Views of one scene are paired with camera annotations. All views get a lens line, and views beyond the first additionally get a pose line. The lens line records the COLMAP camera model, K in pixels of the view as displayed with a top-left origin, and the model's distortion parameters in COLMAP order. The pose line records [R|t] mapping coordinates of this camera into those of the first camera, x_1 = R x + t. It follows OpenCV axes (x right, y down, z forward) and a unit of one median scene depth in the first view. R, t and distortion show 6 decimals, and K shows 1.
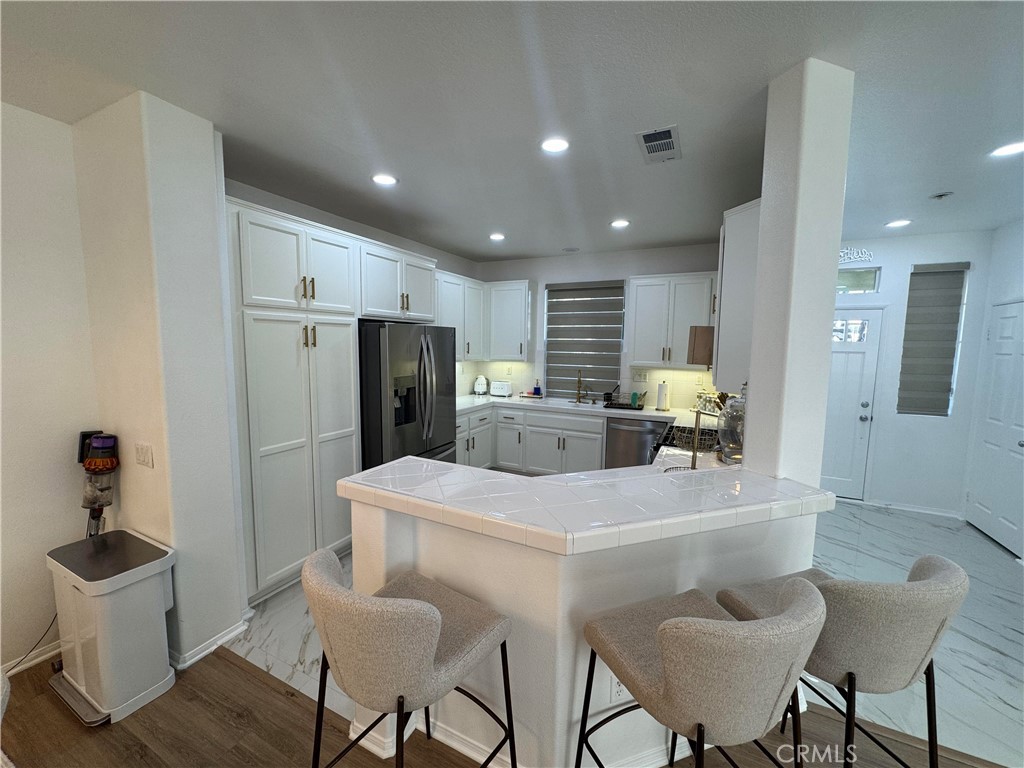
lens RADIAL K [[407.4, 0, 510.9], [0, 407.4, 384.7], [0, 0, 1]] dist [-0.000415, 0.000145]
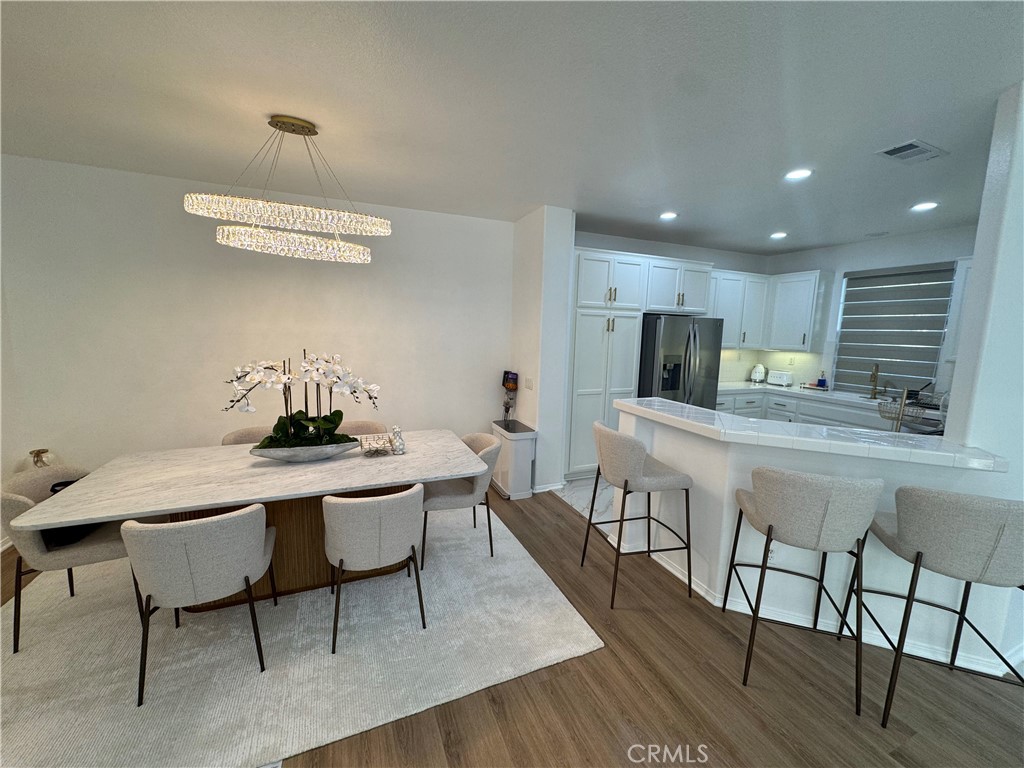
lens RADIAL K [[410.9, 0, 515.3], [0, 410.9, 384.9], [0, 0, 1]] dist [0.000129, 0.000069]
pose [[0.764634, 0.093090, -0.637706, 0.223479], [-0.082456, 0.995512, 0.046453, 0.059401], [0.639168, 0.017063, 0.768877, -0.391035]]
